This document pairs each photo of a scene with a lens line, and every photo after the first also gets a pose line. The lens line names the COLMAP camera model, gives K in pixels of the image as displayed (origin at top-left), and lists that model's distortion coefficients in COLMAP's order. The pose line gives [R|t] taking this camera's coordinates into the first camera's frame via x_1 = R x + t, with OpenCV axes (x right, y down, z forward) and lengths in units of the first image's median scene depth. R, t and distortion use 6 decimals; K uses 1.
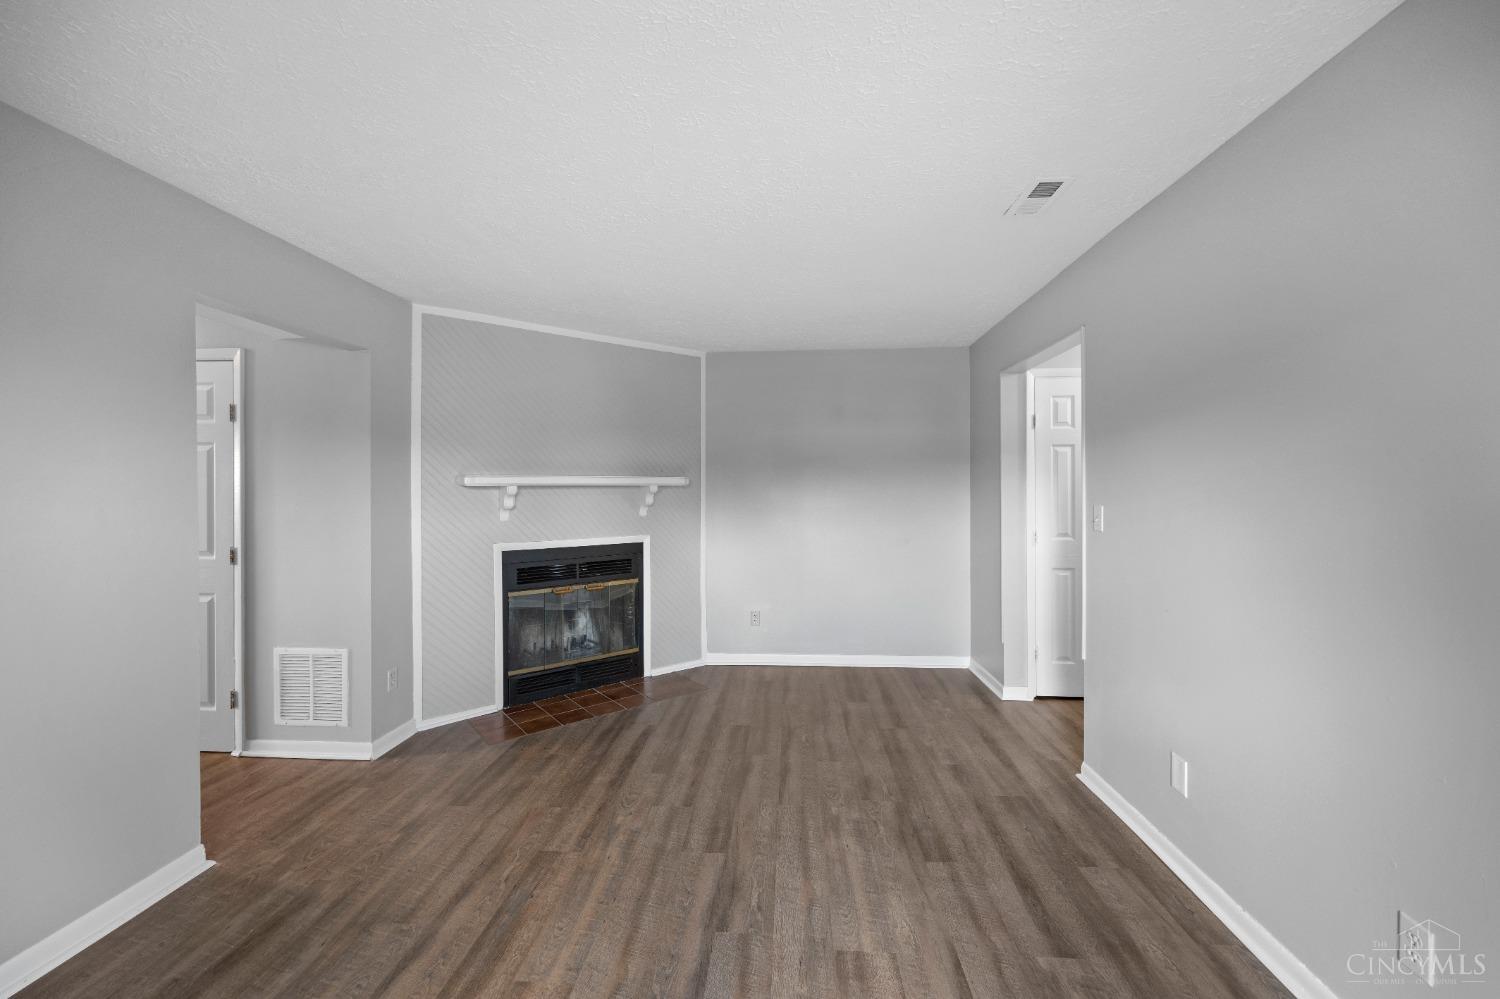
lens RADIAL K [[598.2, 0, 746.8], [0, 598.2, 489.7], [0, 0, 1]] dist [-0.001332, -0.000362]
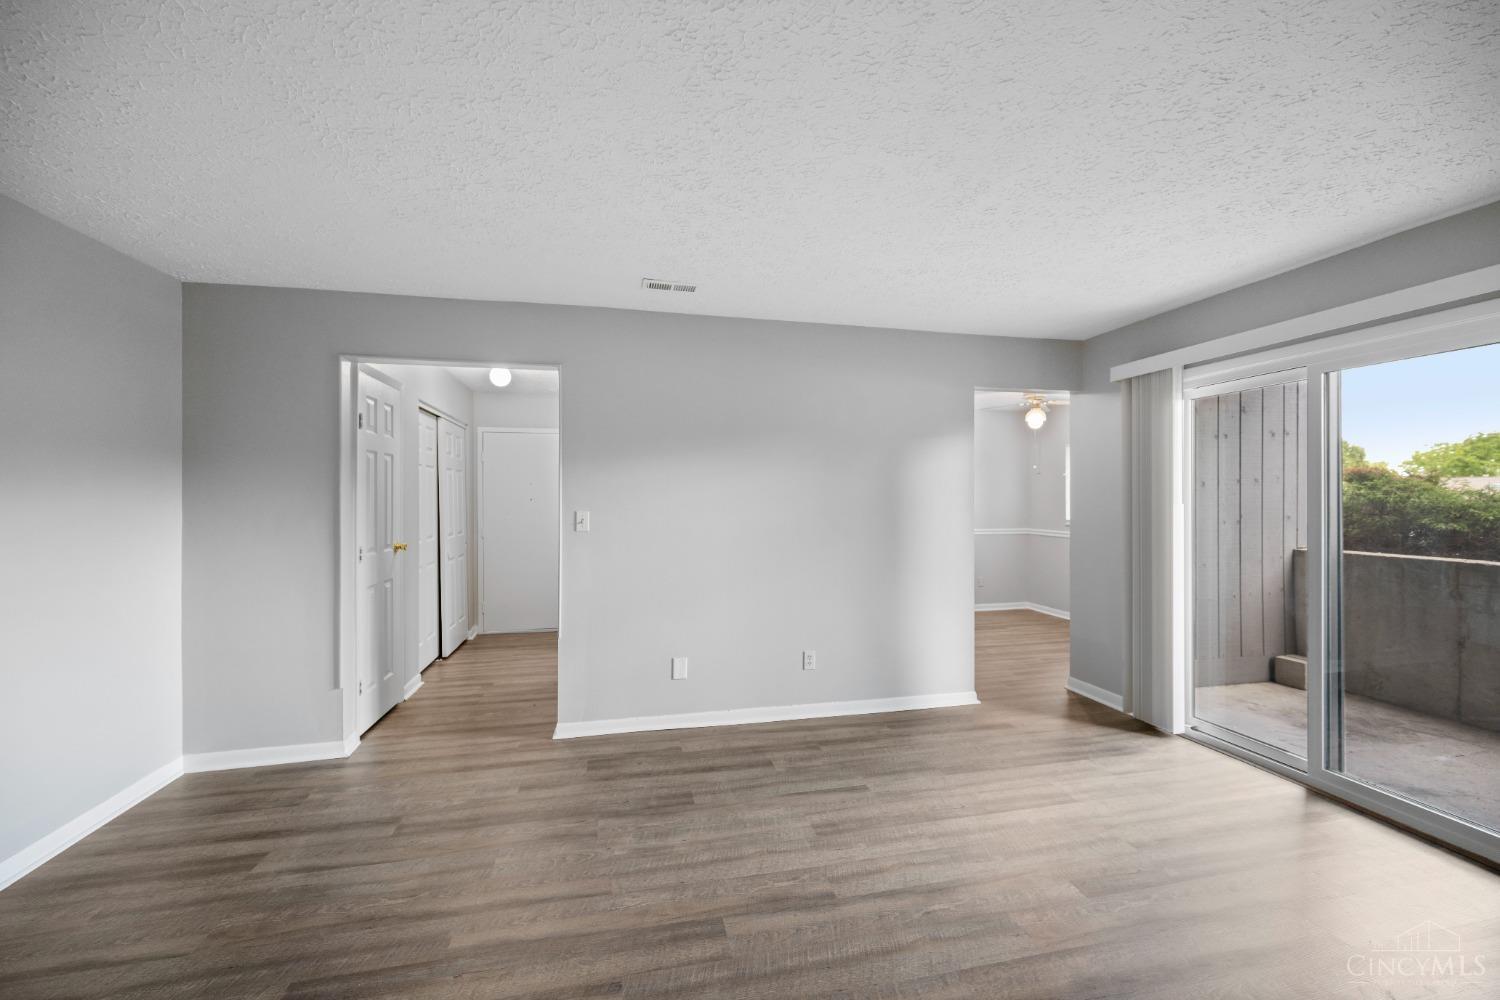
lens RADIAL K [[598.2, 0, 747.5], [0, 598.2, 498.4], [0, 0, 1]] dist [-0.001332, -0.000362]
pose [[-0.282661, 0.003905, 0.959212, -0.937265], [0.007055, 0.999973, -0.001992, 0.008842], [-0.959194, 0.006204, -0.282681, 1.296797]]
